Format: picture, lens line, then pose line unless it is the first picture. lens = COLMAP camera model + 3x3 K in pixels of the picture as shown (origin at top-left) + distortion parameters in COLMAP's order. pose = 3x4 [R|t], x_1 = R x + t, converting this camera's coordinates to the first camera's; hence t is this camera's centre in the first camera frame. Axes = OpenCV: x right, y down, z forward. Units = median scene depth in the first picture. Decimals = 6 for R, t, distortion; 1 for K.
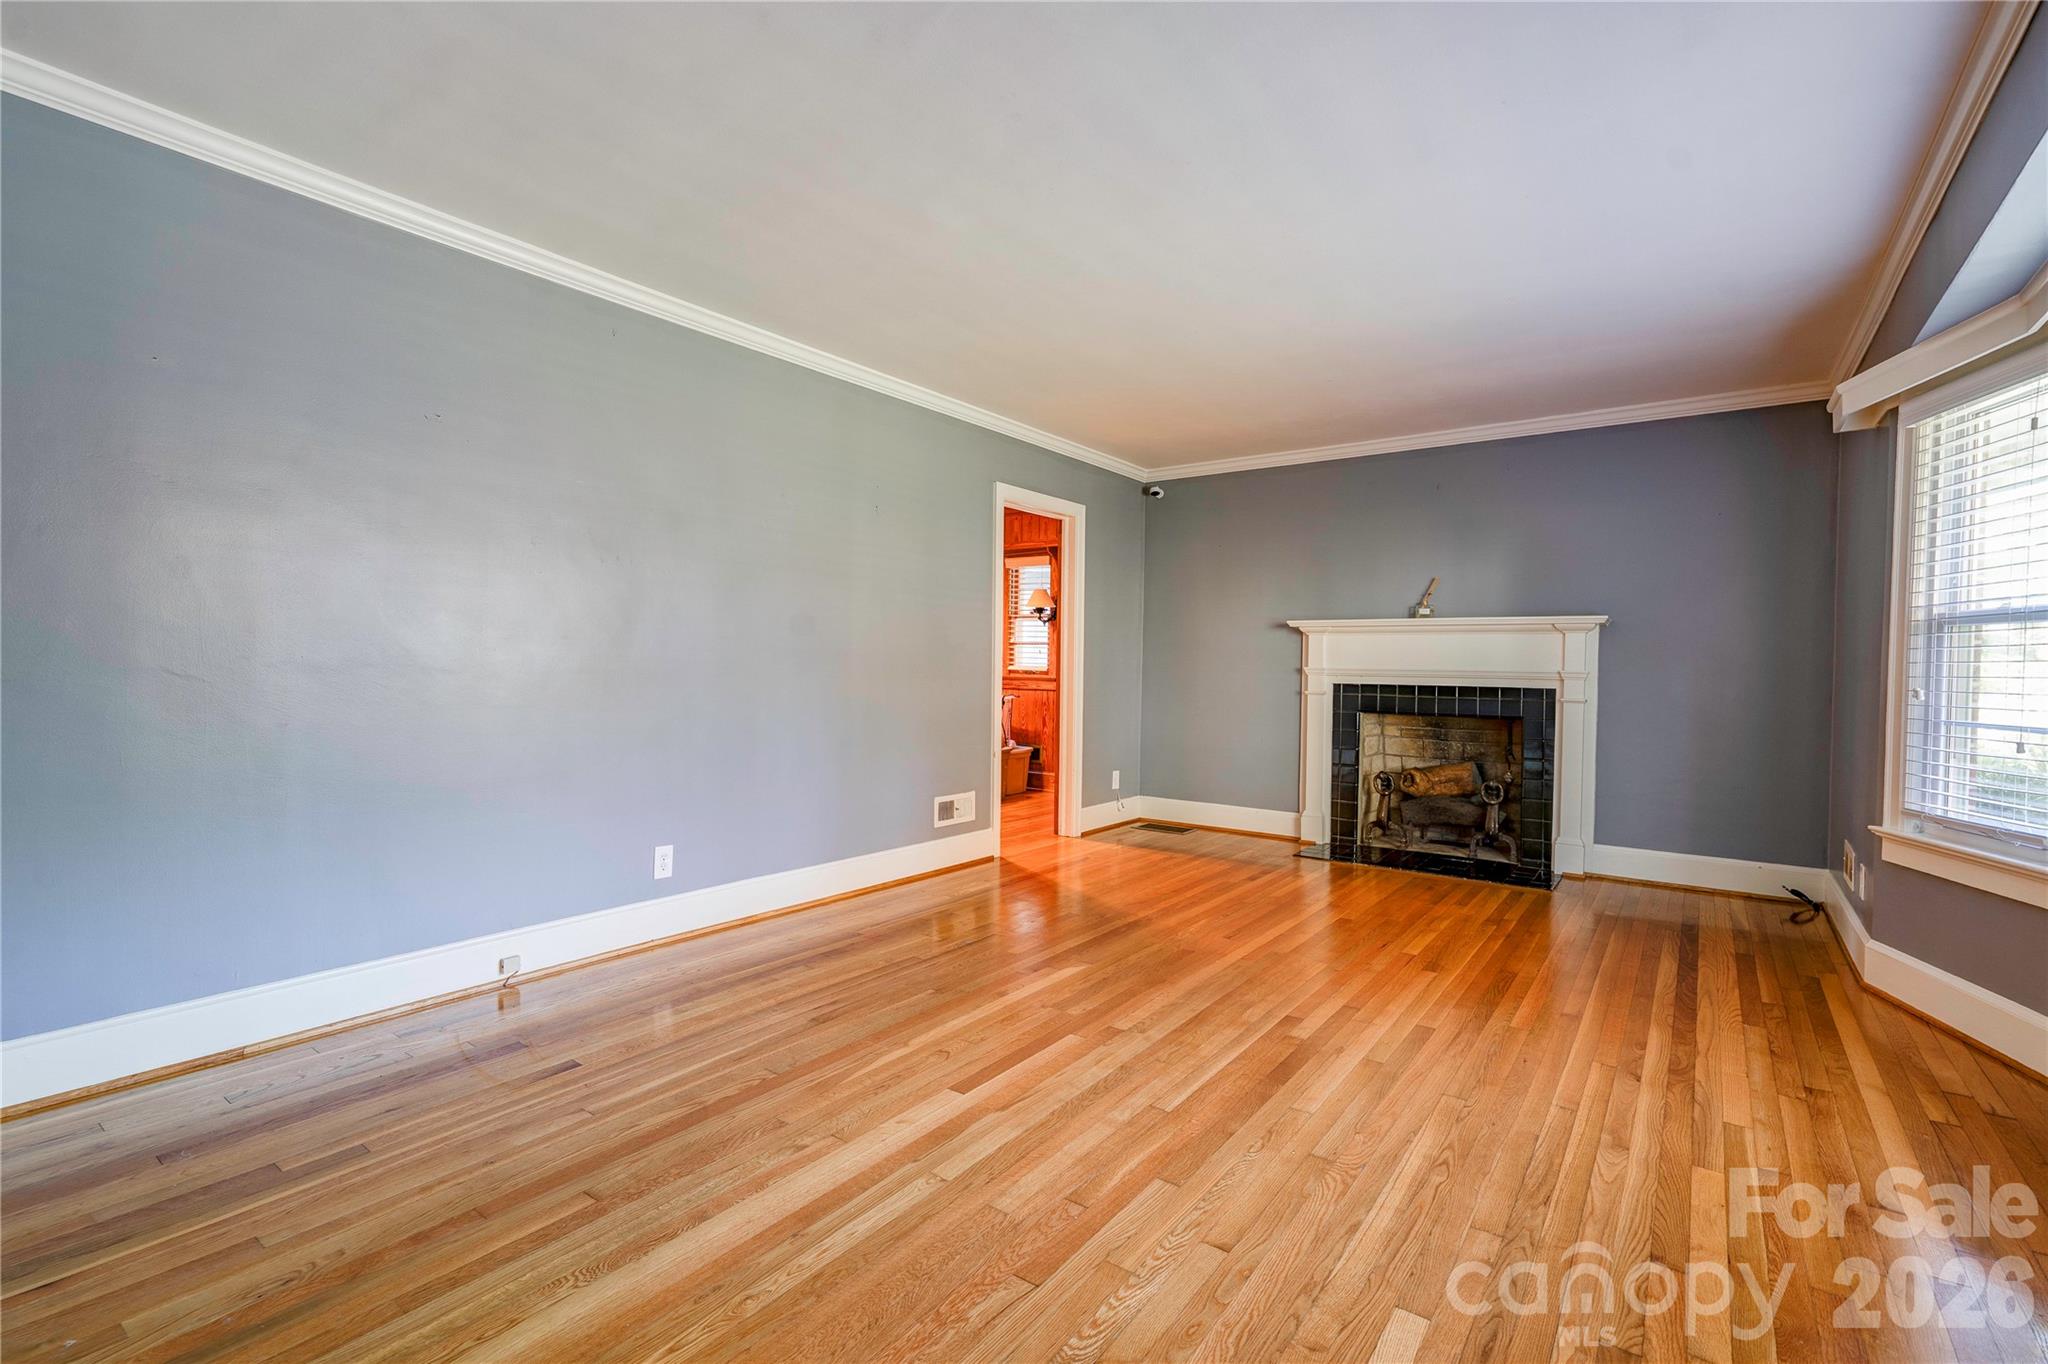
lens RADIAL K [[916.4, 0, 989.9], [0, 916.4, 693.0], [0, 0, 1]] dist [-0.002458, 0.019212]
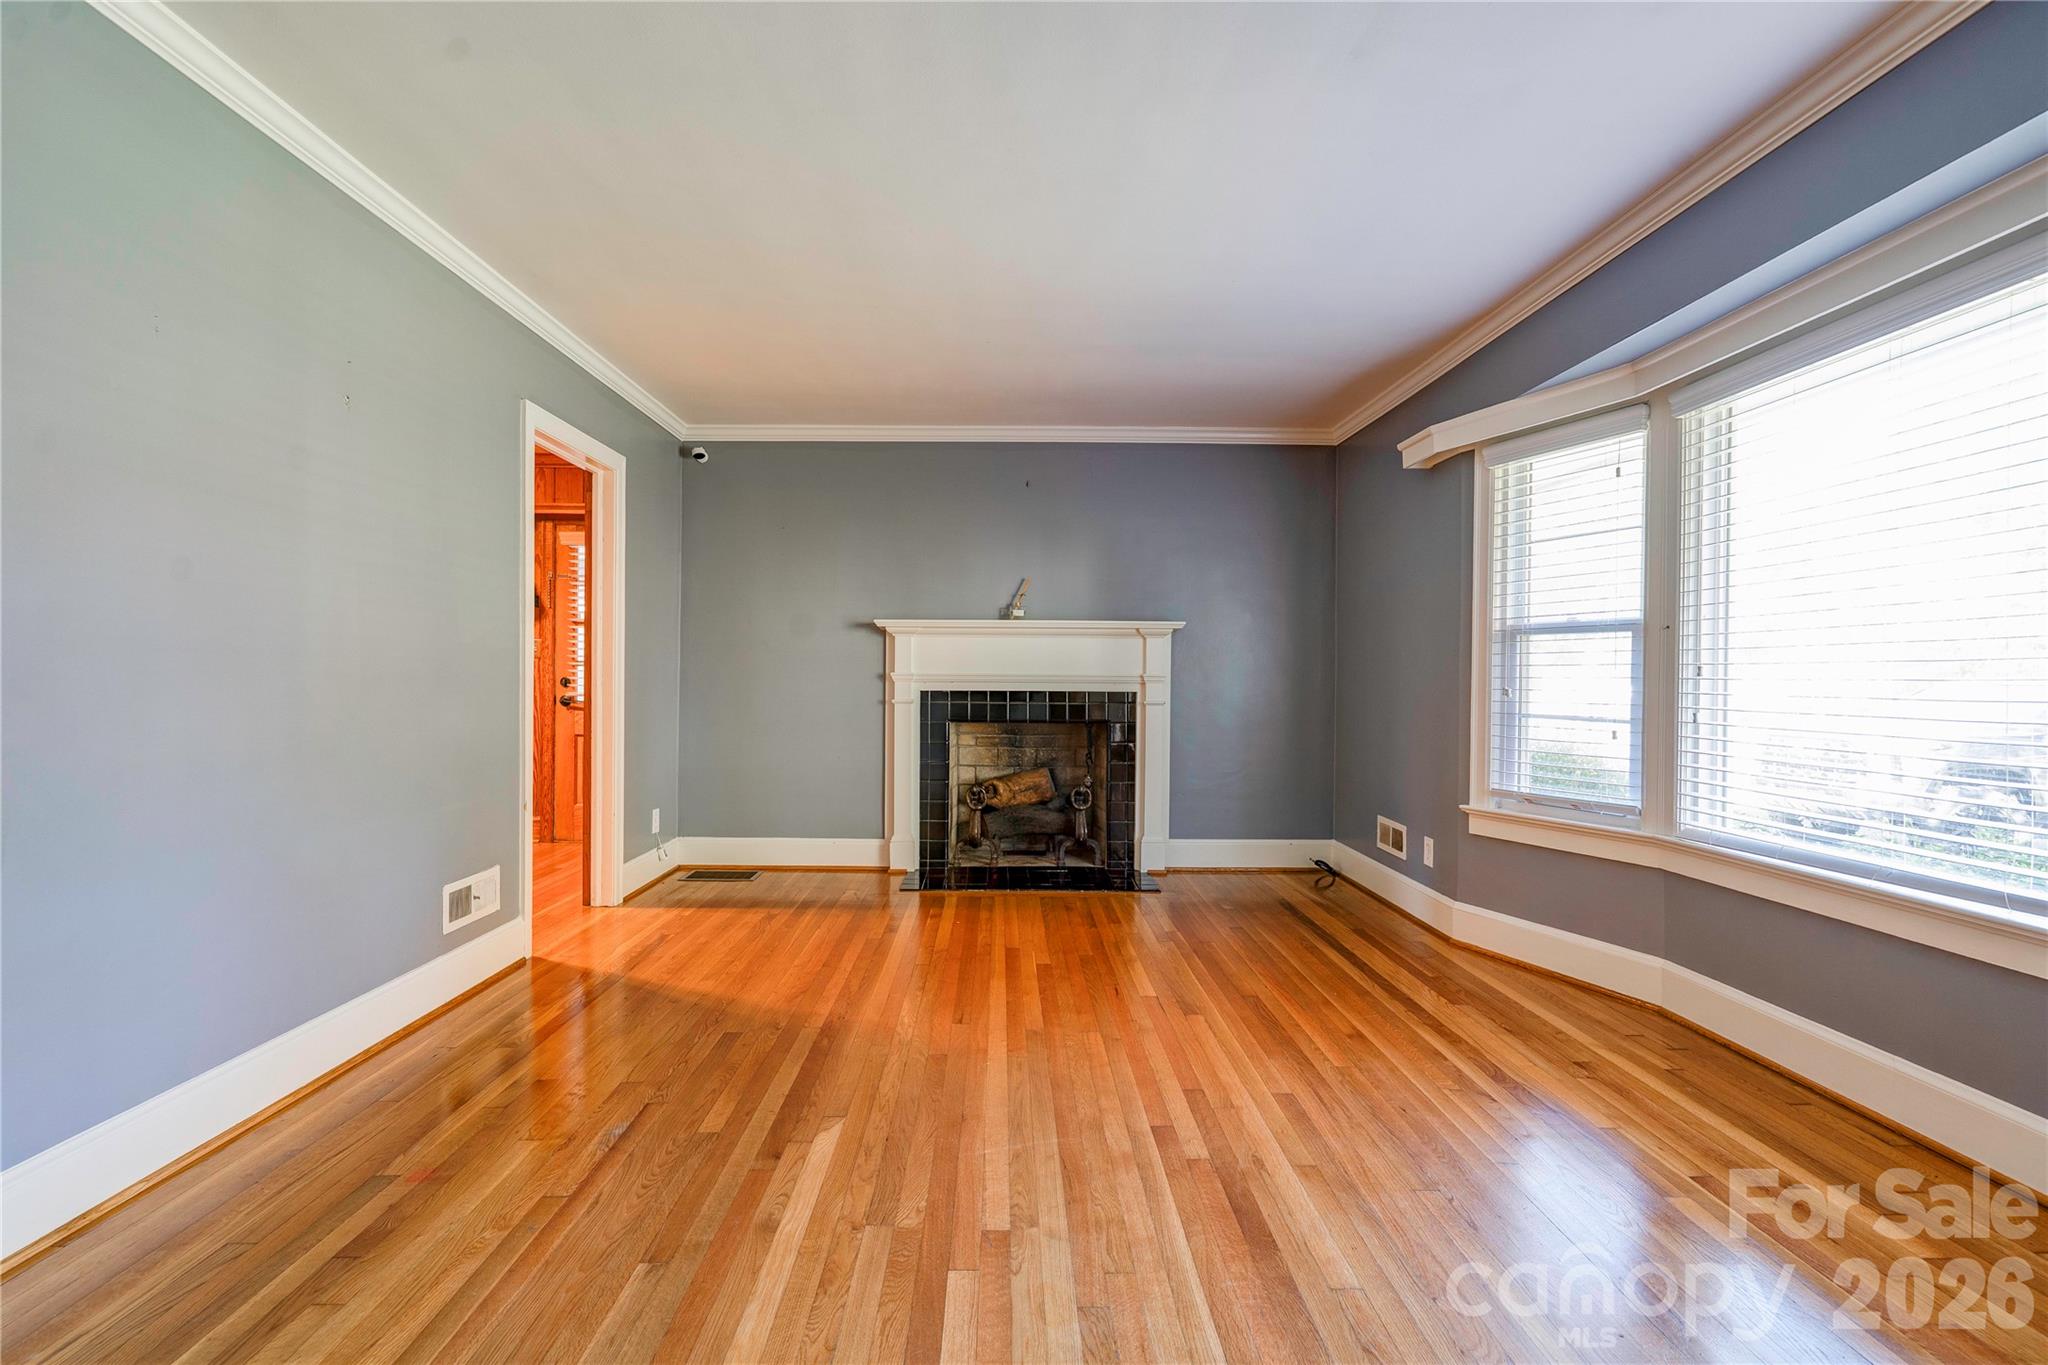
lens RADIAL K [[936.7, 0, 997.4], [0, 936.7, 677.9], [0, 0, 1]] dist [-0.005843, 0.013103]
pose [[0.792039, -0.009163, 0.610401, -0.145027], [0.023294, 0.999613, -0.015220, -0.008137], [-0.610025, 0.026274, 0.791946, 0.258569]]
